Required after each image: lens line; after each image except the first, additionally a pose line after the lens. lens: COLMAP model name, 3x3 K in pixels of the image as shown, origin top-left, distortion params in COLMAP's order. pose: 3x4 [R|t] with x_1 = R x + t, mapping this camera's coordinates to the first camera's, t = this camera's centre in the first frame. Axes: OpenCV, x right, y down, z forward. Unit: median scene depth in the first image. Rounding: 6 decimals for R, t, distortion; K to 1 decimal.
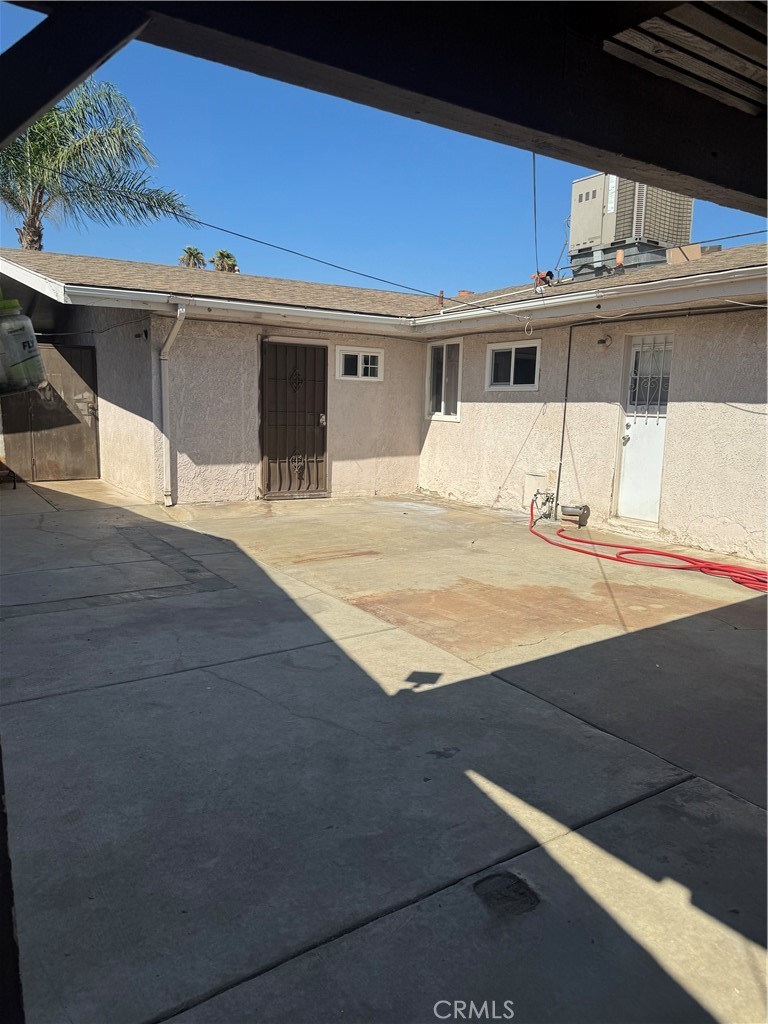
lens RADIAL K [[722.5, 0, 384.2], [0, 722.5, 512.8], [0, 0, 1]] dist [-0.000231, -0.004568]
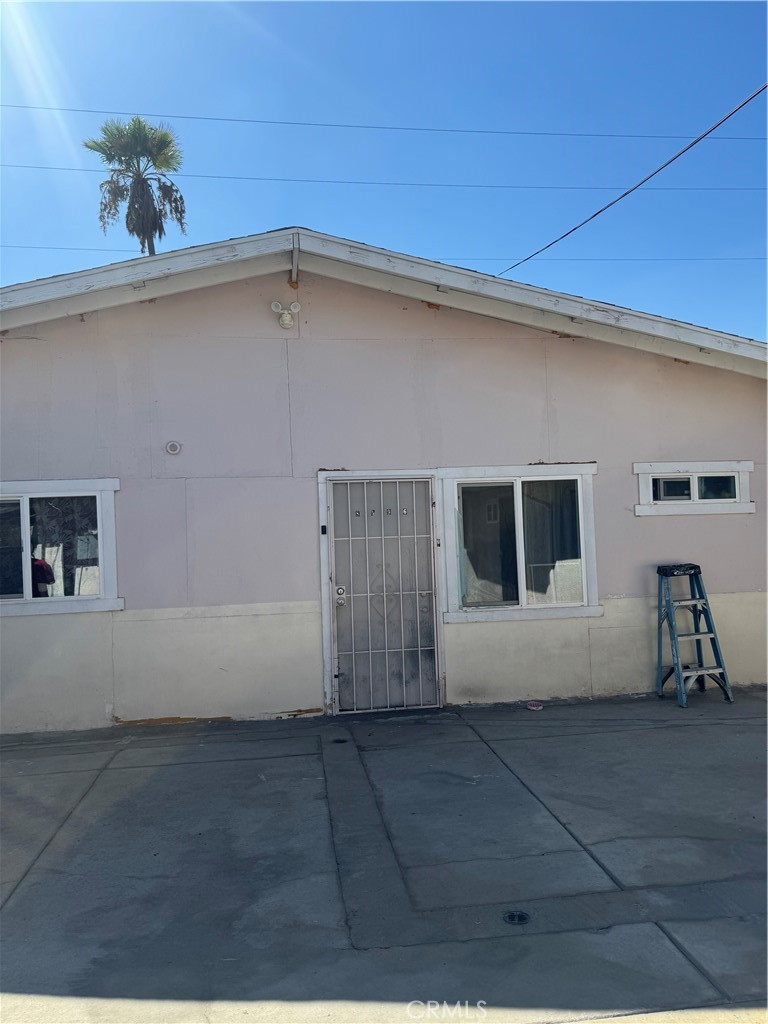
lens RADIAL K [[722.5, 0, 383.5], [0, 722.5, 513.2], [0, 0, 1]] dist [-0.000231, -0.004568]
pose [[-0.449797, -0.030275, -0.892617, 0.315273], [-0.112665, 0.993365, 0.023081, -0.275596], [0.885996, 0.110948, -0.450224, 1.585678]]
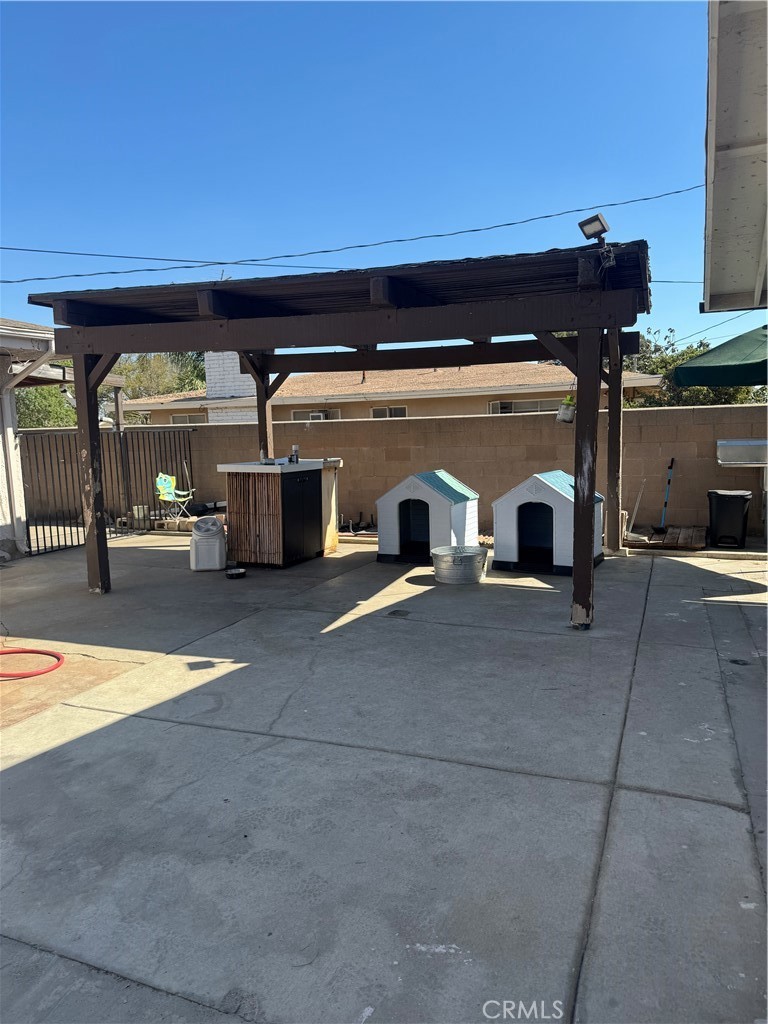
lens RADIAL K [[722.5, 0, 384.9], [0, 722.5, 513.6], [0, 0, 1]] dist [-0.000231, -0.004568]
pose [[-0.557449, -0.116374, 0.822014, -0.973337], [0.145157, 0.961213, 0.234519, -0.229364], [-0.817423, 0.250053, -0.518935, 1.169928]]
